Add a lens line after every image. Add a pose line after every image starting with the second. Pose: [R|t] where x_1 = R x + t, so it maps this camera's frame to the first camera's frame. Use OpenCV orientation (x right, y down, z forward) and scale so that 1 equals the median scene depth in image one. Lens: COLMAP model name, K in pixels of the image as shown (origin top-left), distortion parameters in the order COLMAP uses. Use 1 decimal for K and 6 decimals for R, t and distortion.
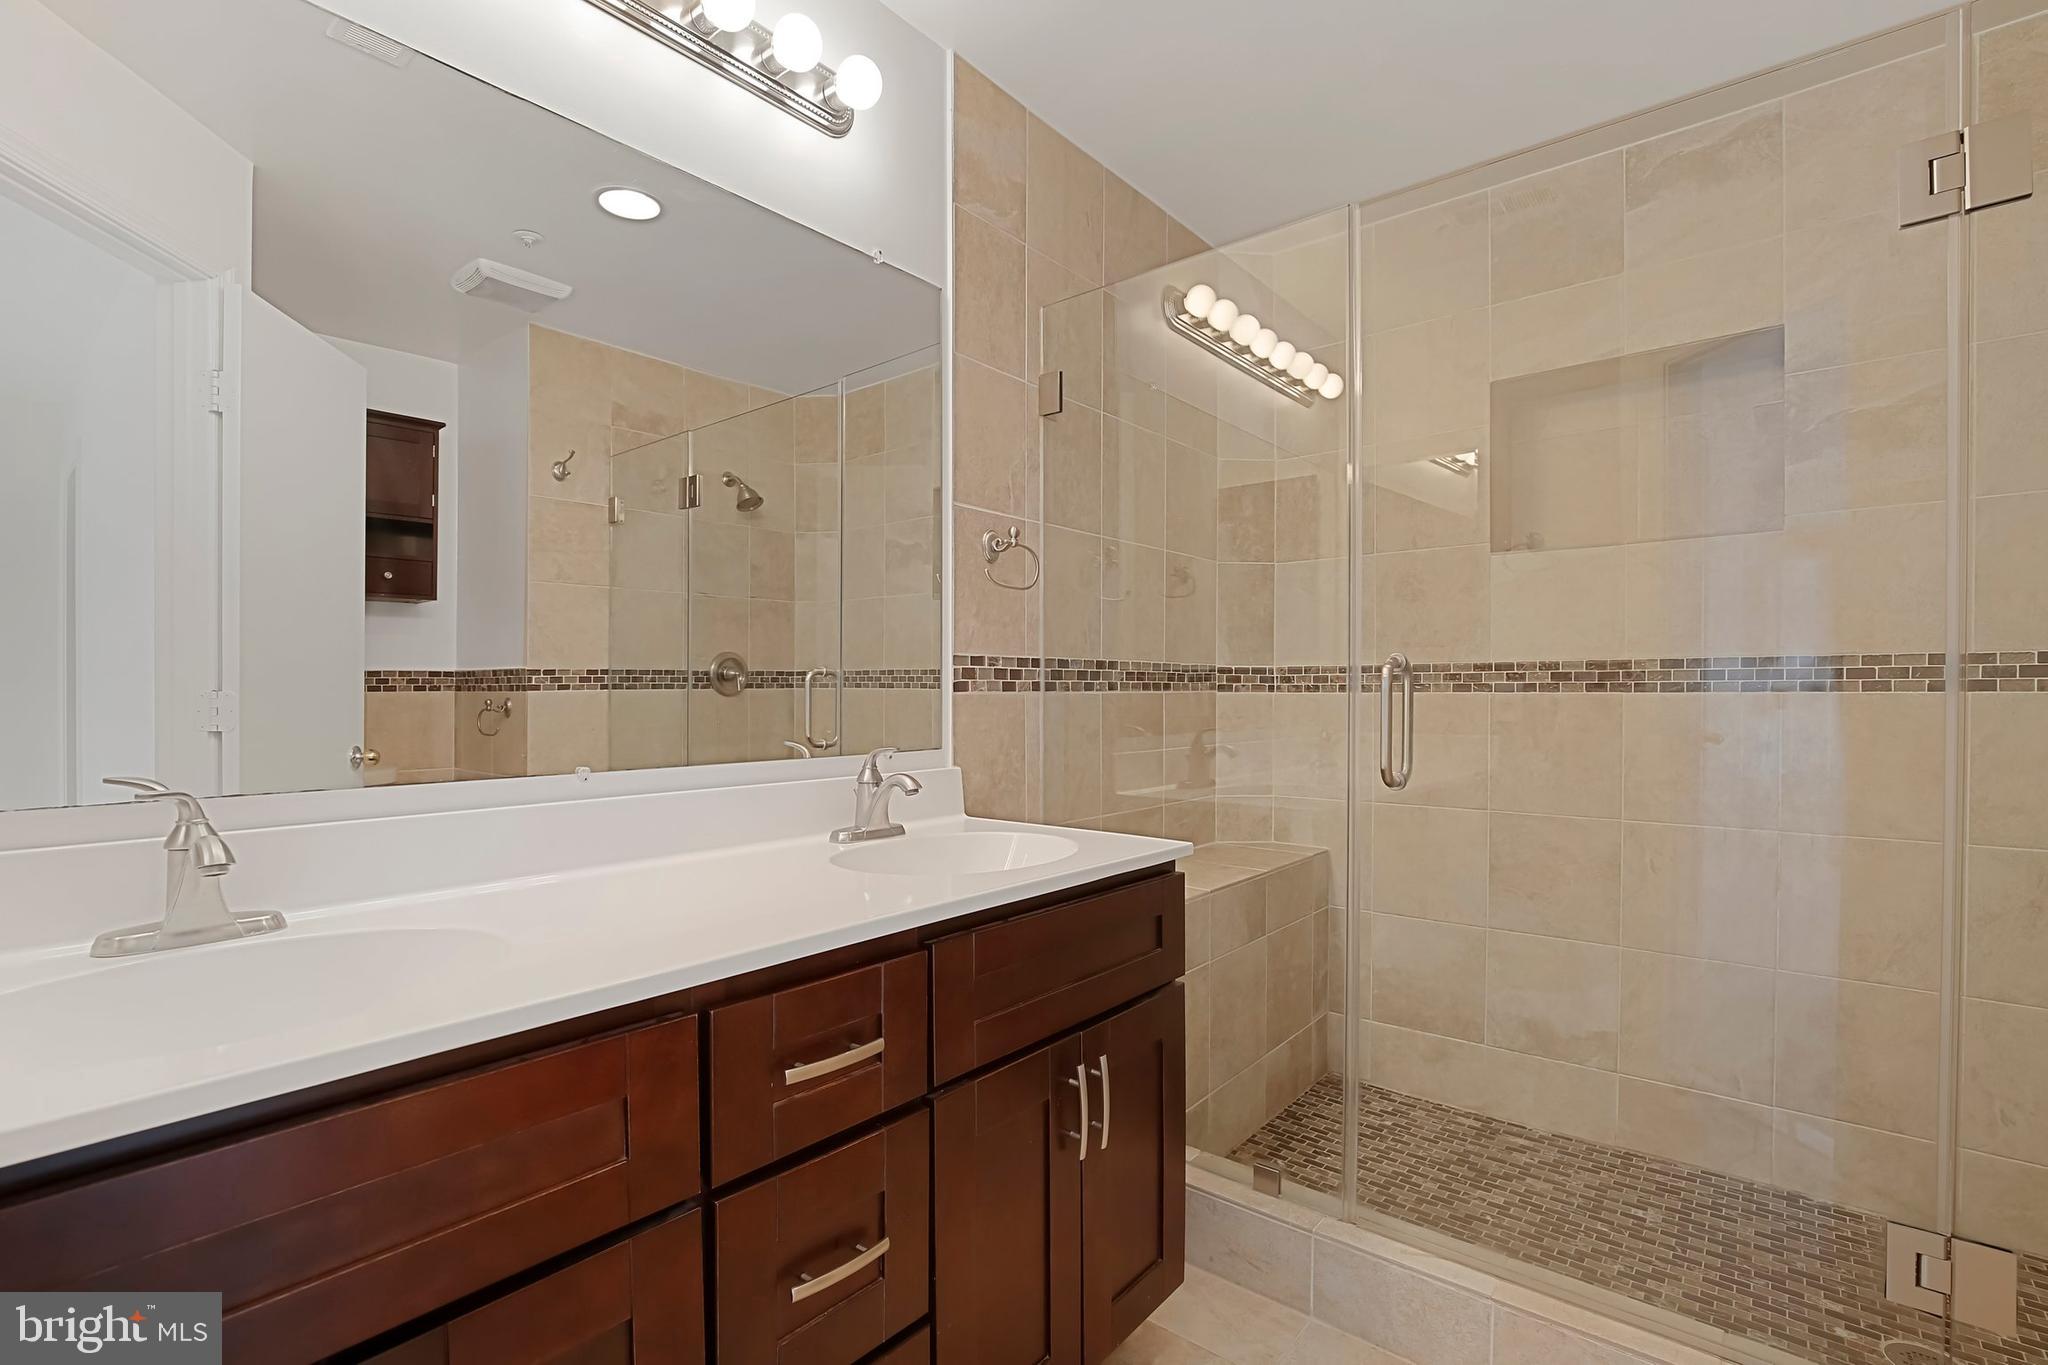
lens RADIAL K [[925.4, 0, 962.0], [0, 925.4, 675.9], [0, 0, 1]] dist [-0.017601, 0.000638]
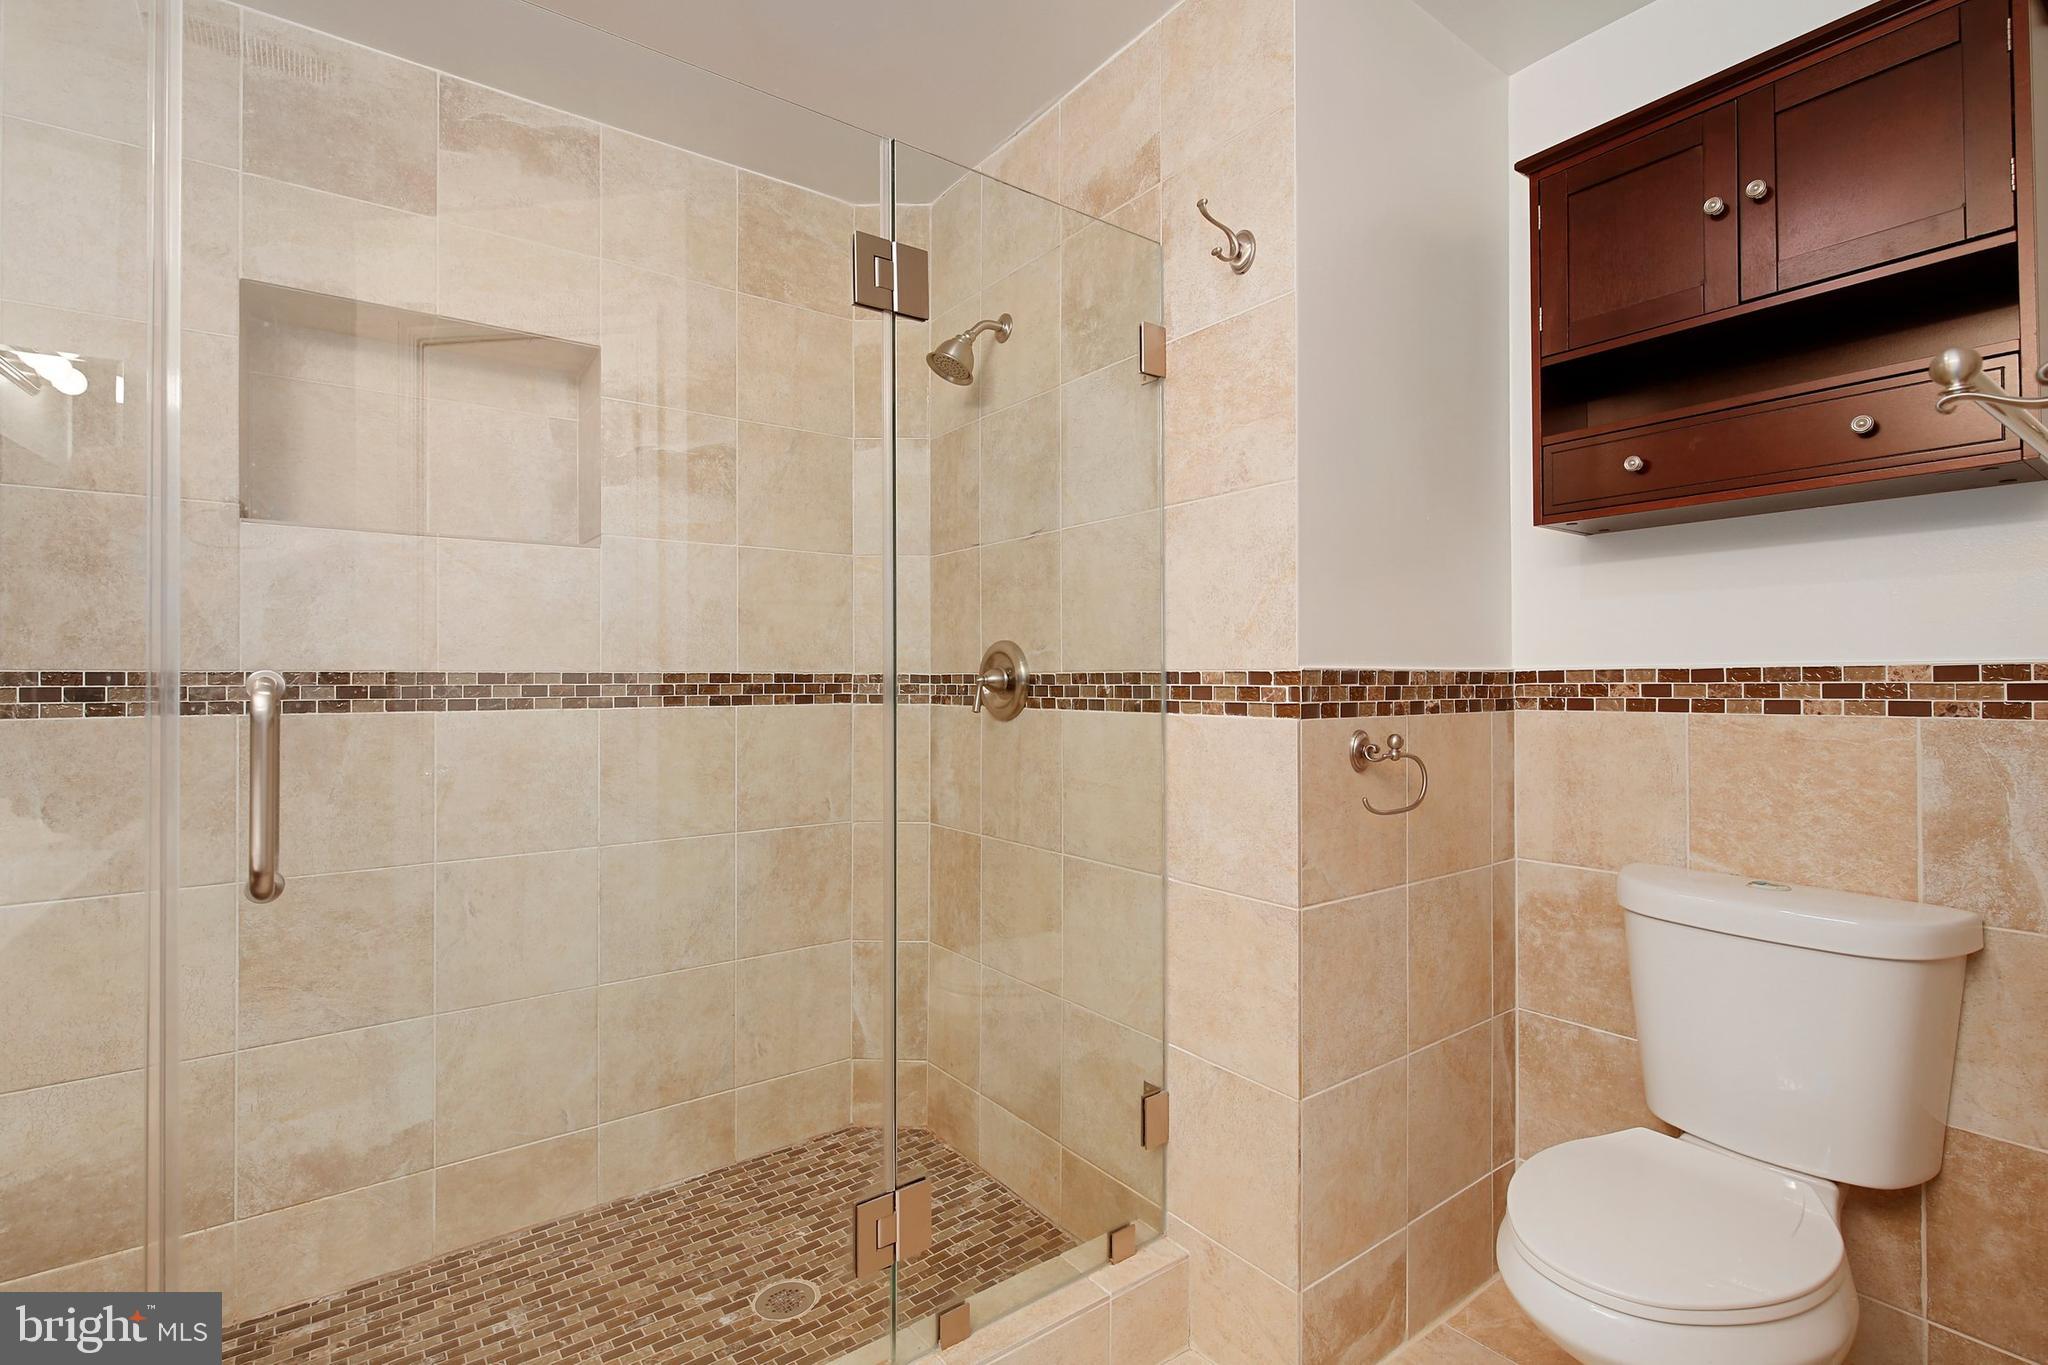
lens RADIAL K [[902.3, 0, 1024.0], [0, 902.3, 682.5], [0, 0, 1]] dist [0.001266, -0.000509]
pose [[0.183480, 0.010443, 0.982968, 0.002240], [-0.001326, 0.999945, -0.010376, -0.000459], [-0.983023, 0.000600, 0.183484, 0.353788]]
